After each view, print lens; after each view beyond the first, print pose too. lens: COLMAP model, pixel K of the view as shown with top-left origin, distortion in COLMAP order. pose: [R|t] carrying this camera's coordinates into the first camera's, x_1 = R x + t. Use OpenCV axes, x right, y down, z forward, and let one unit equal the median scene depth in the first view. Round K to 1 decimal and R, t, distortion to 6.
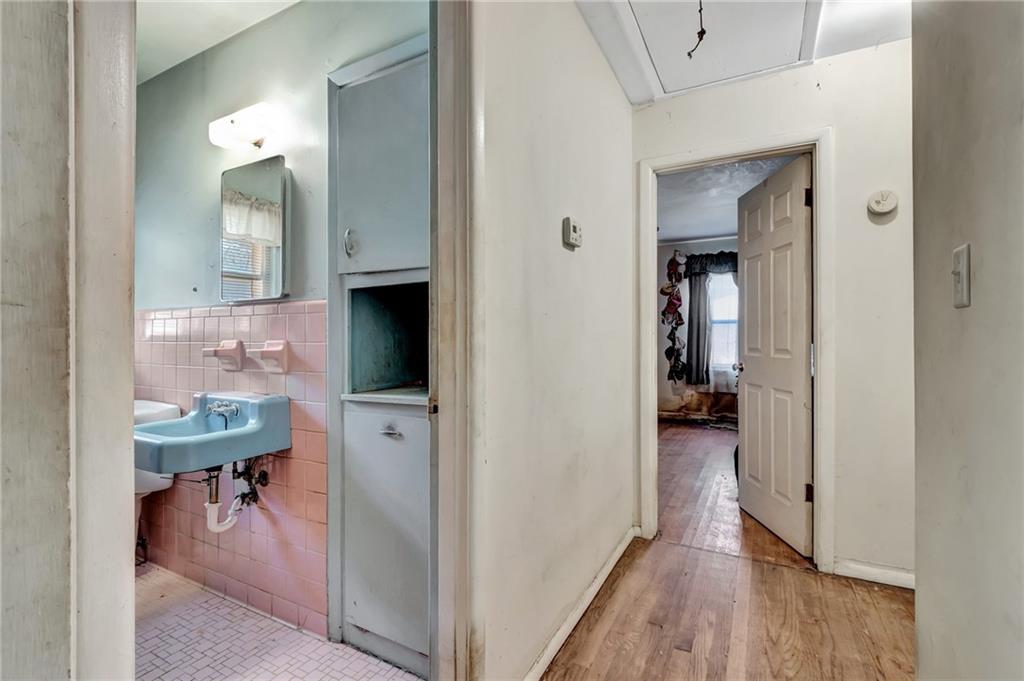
lens RADIAL K [[470.0, 0, 500.2], [0, 470.0, 337.1], [0, 0, 1]] dist [-0.002719, -0.000851]
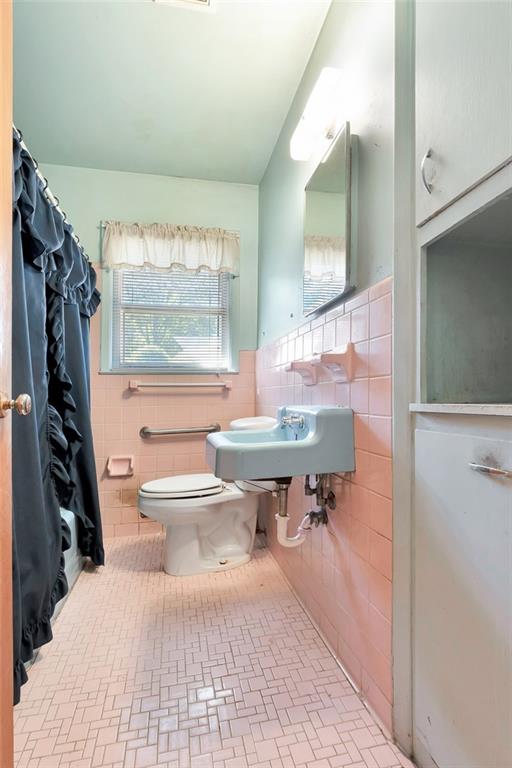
lens RADIAL K [[363.2, 0, 248.5], [0, 363.2, 408.8], [0, 0, 1]] dist [-0.002836, 0.000655]
pose [[0.647561, 0.014881, -0.761869, -0.084990], [0.029438, 0.998574, 0.044525, 0.094362], [0.761445, -0.051261, 0.646199, 0.459956]]
